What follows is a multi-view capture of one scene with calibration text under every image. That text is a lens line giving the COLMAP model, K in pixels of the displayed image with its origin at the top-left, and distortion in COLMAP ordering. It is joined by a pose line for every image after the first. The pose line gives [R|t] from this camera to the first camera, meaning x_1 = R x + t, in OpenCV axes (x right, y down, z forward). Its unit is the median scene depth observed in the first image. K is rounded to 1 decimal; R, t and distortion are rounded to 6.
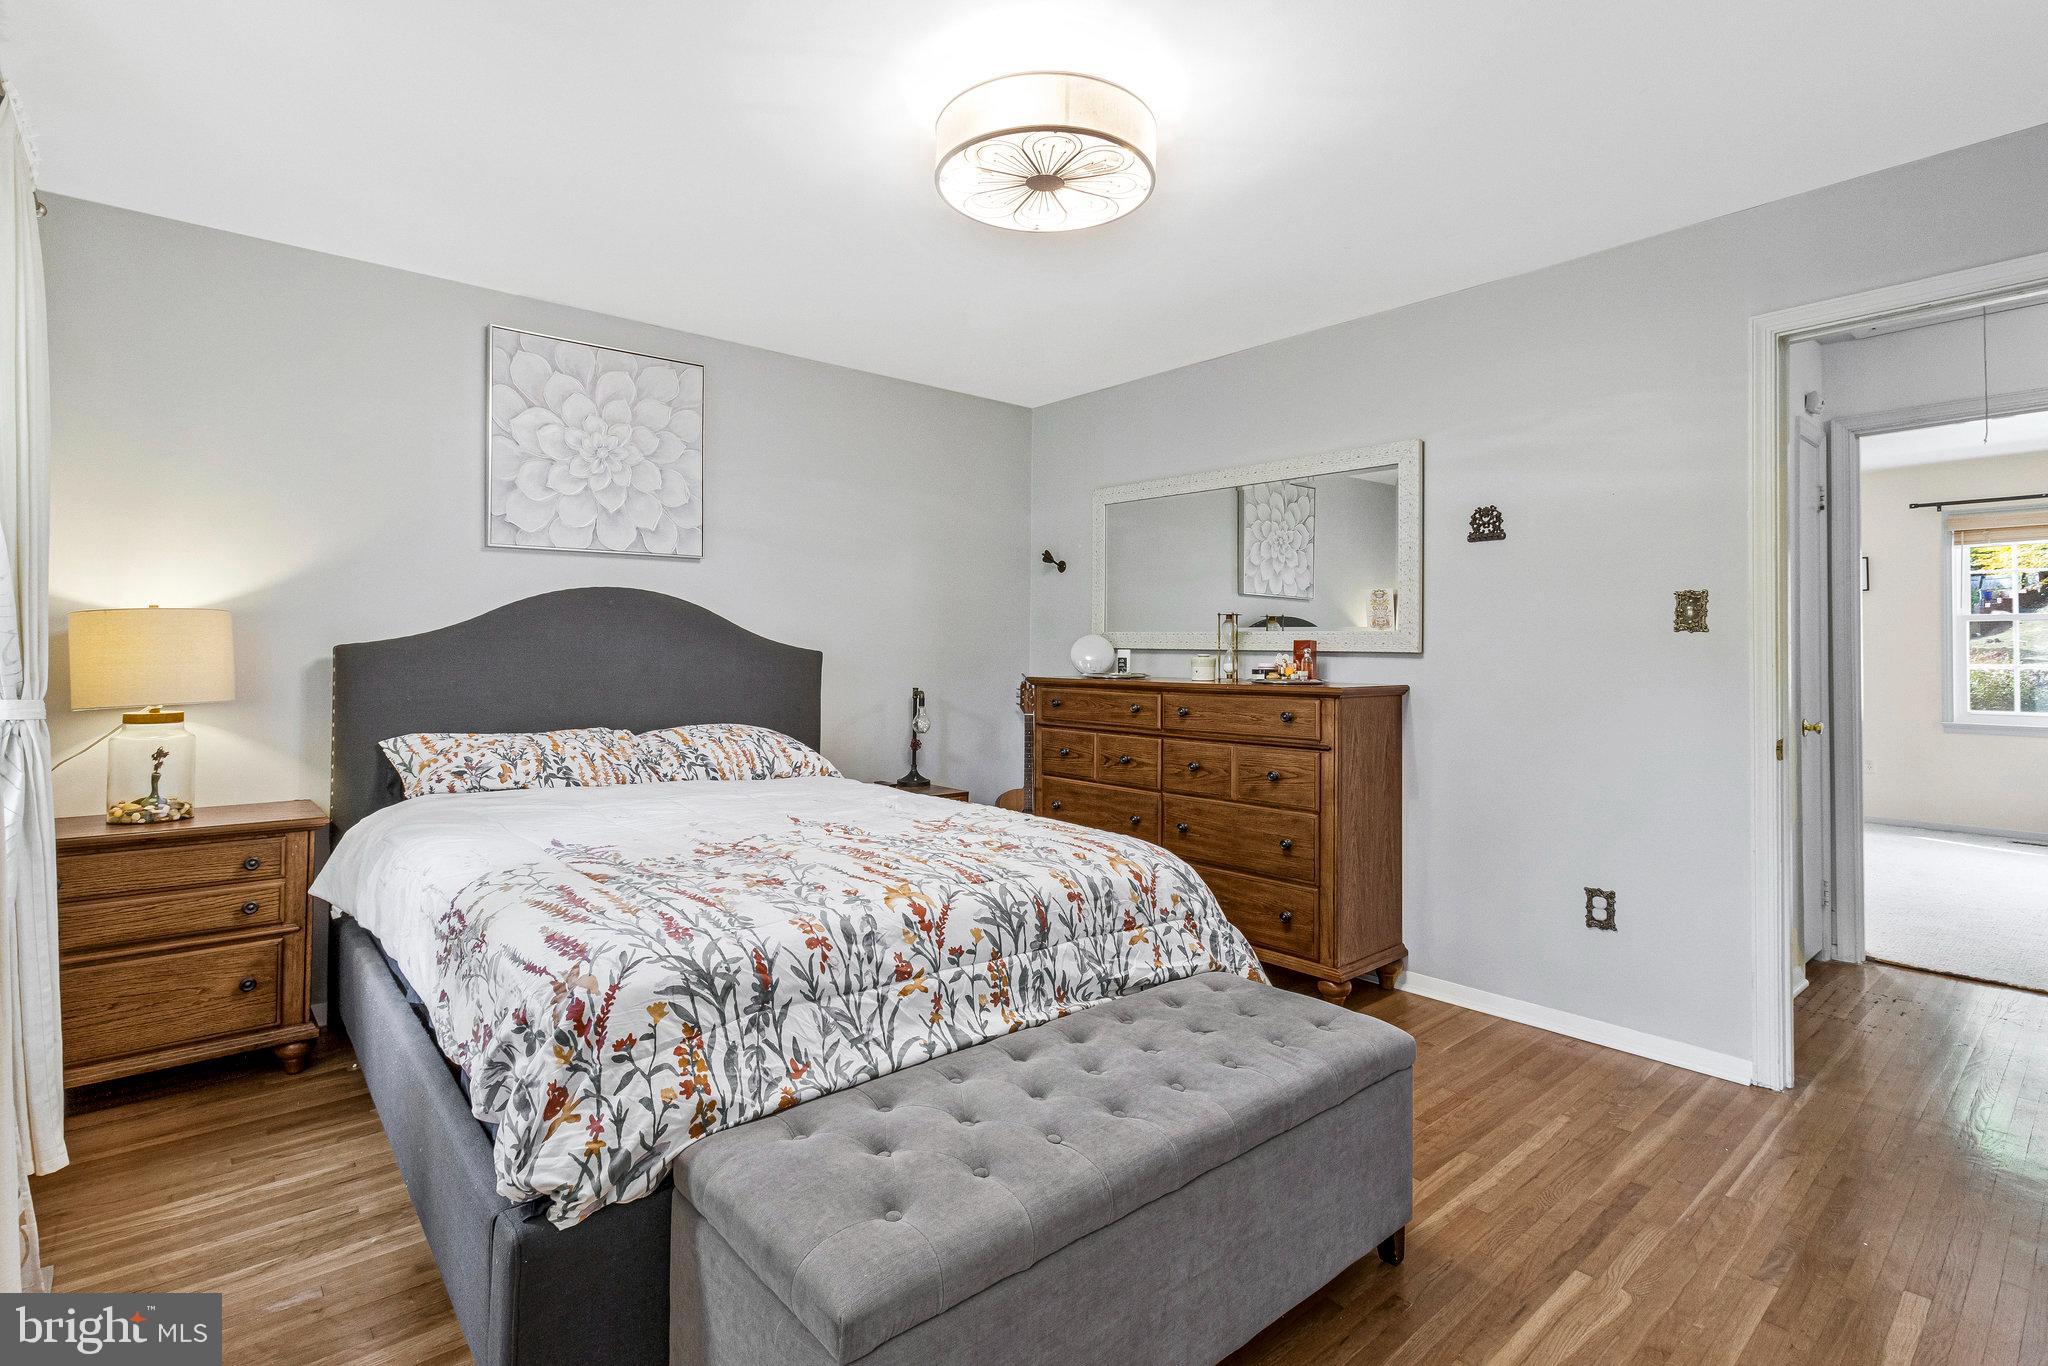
lens RADIAL K [[971.6, 0, 1032.1], [0, 971.6, 675.8], [0, 0, 1]] dist [0.003756, 0.000476]
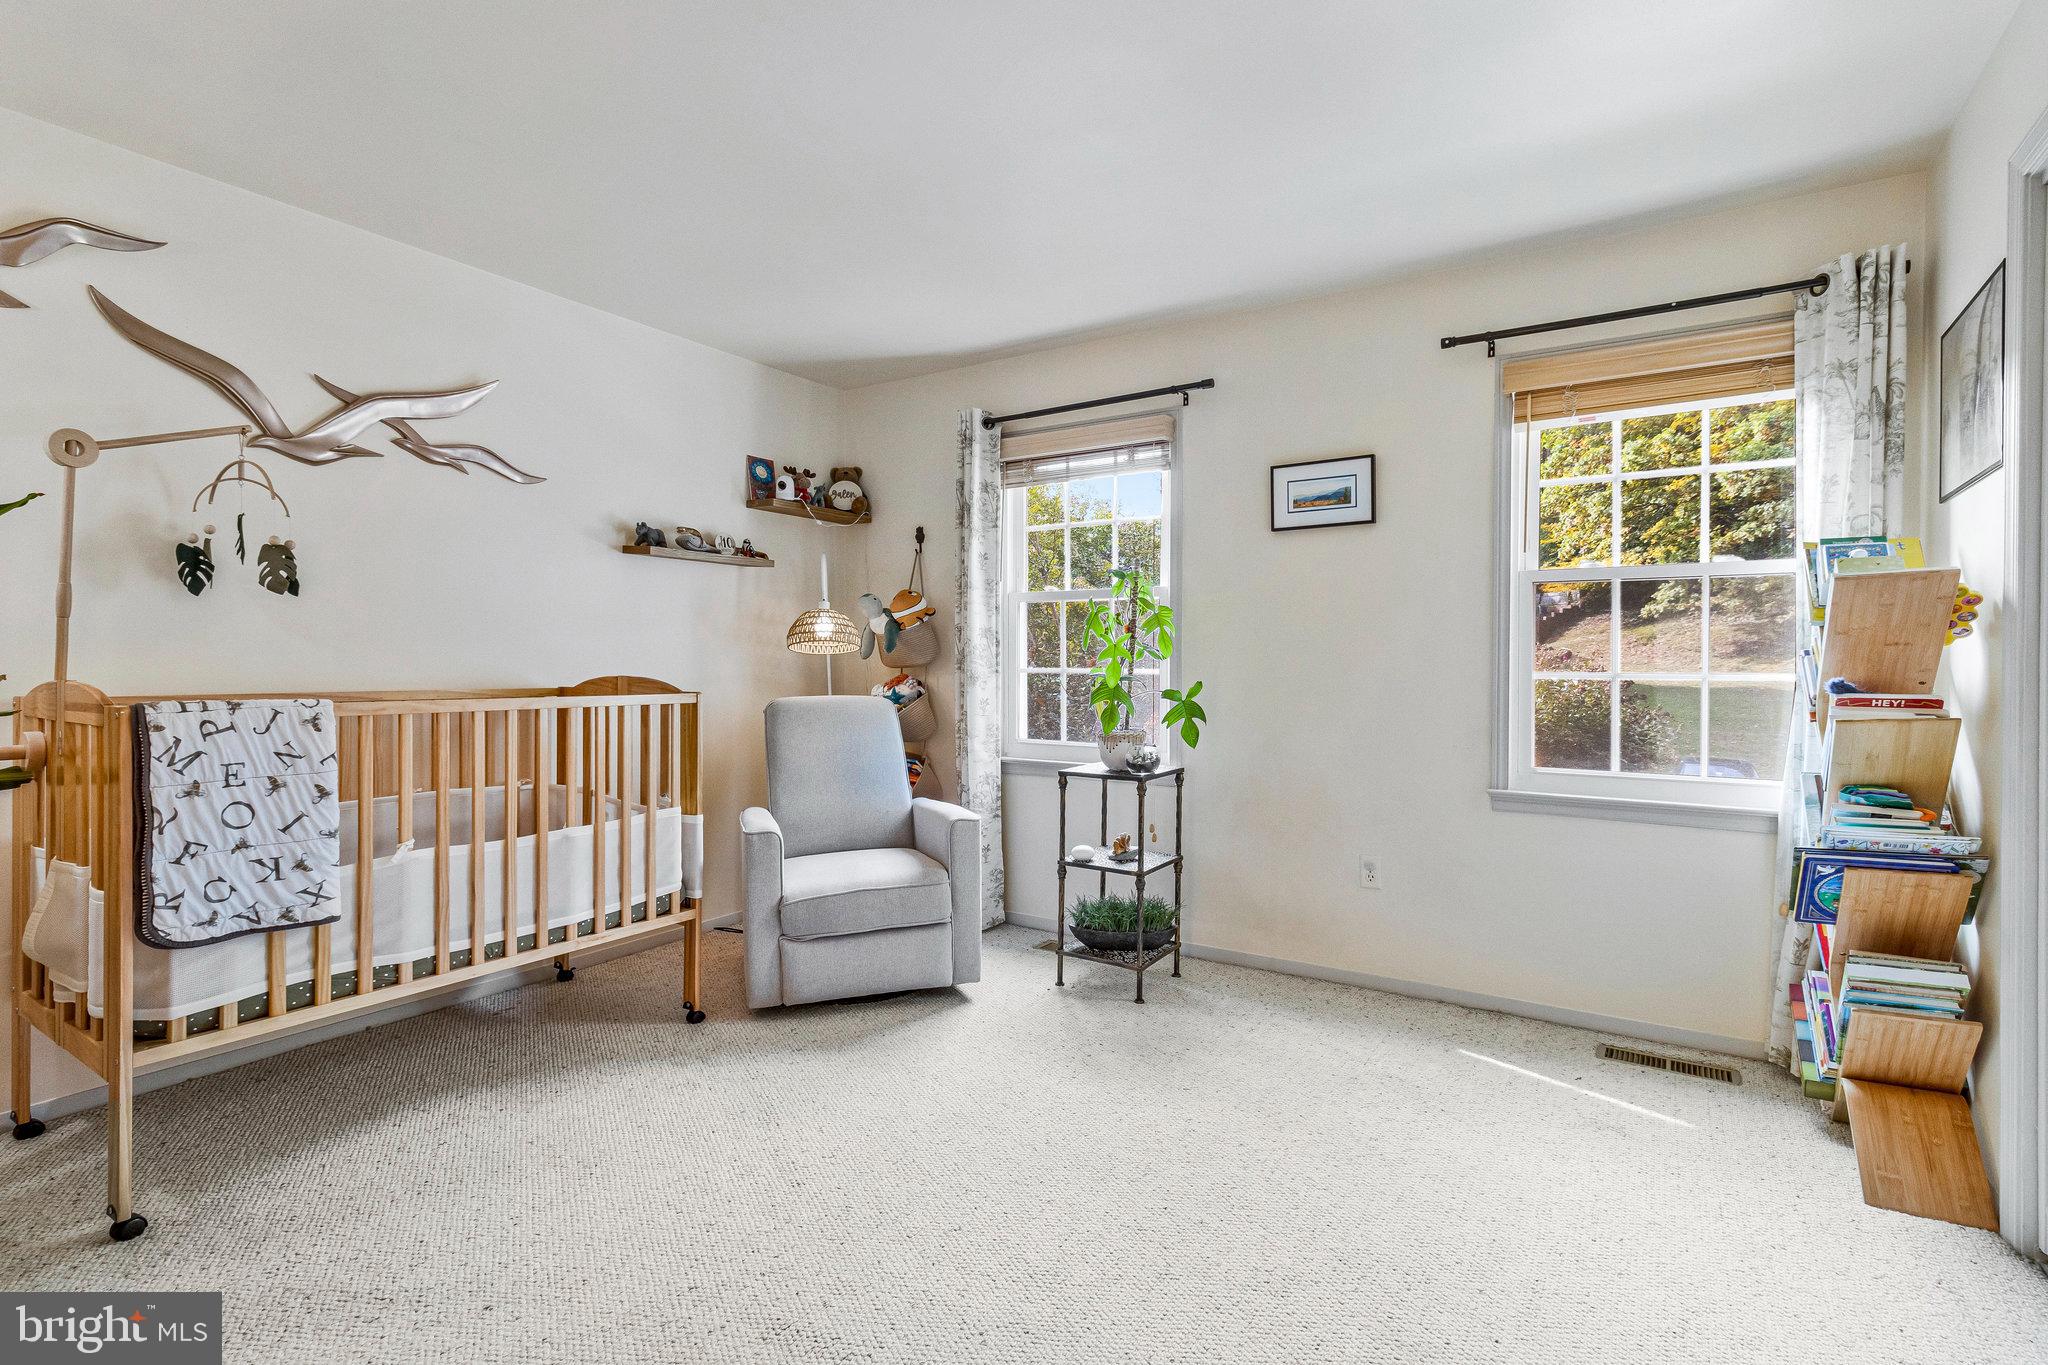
lens RADIAL K [[942.4, 0, 1020.4], [0, 942.4, 671.0], [0, 0, 1]] dist [-0.002218, -0.000523]
pose [[0.963725, 0.015571, 0.266442, 0.600536], [-0.017290, 0.999842, 0.004109, -0.011053], [-0.266336, -0.008567, 0.963842, 0.629055]]
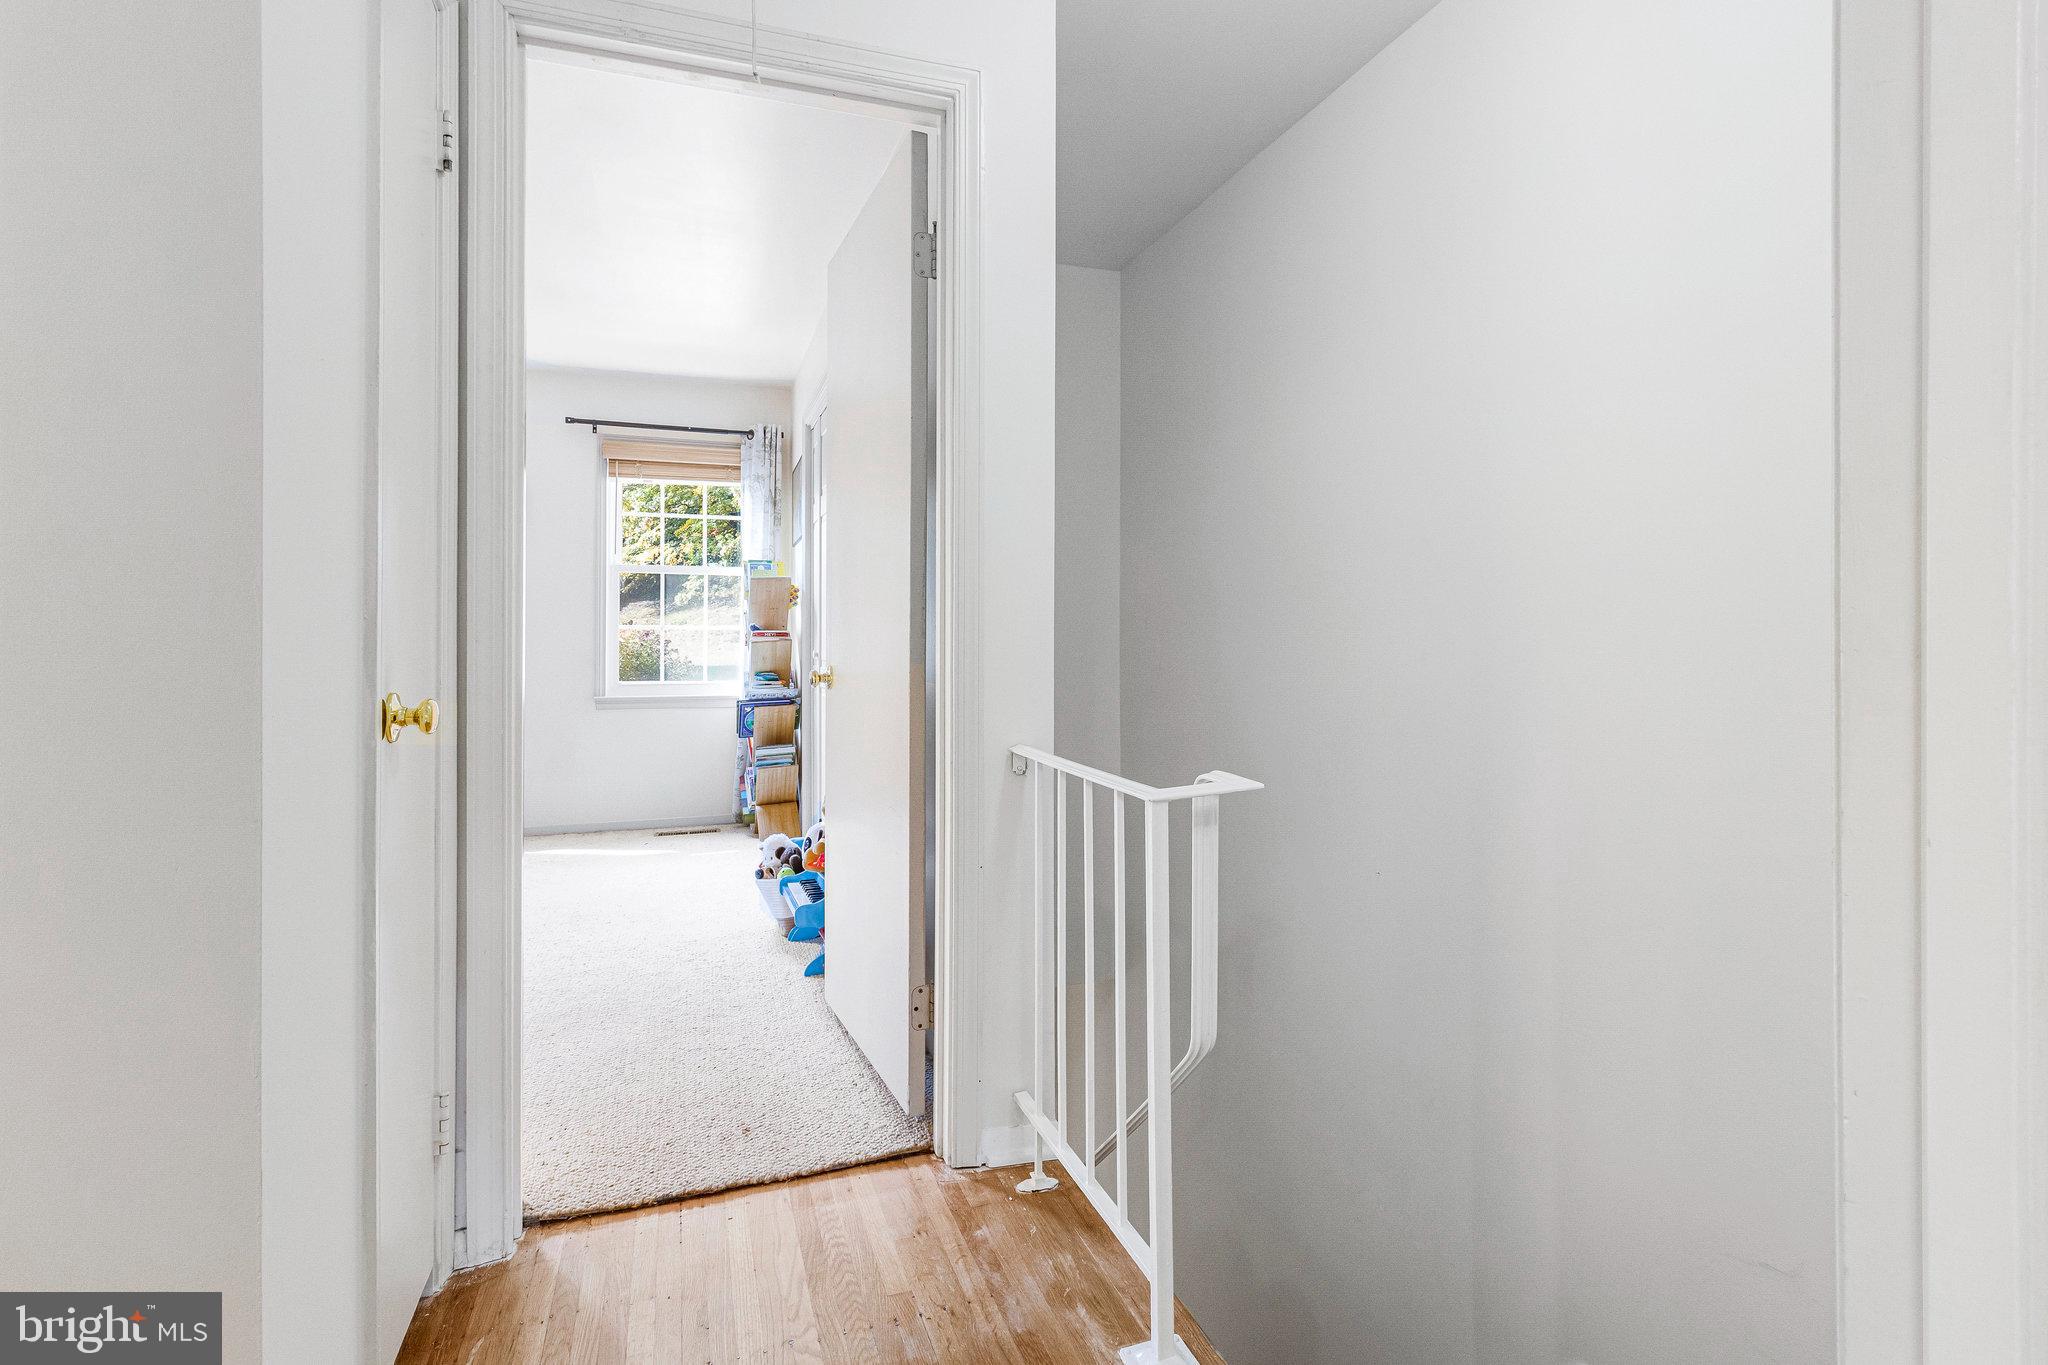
lens RADIAL K [[1002.2, 0, 989.9], [0, 1002.2, 657.0], [0, 0, 1]] dist [-0.002906, -0.000205]
pose [[0.402222, 0.010616, 0.915481, 0.320610], [-0.009055, 0.999930, -0.007617, 0.018808], [-0.915497, -0.005226, 0.402290, 0.383447]]
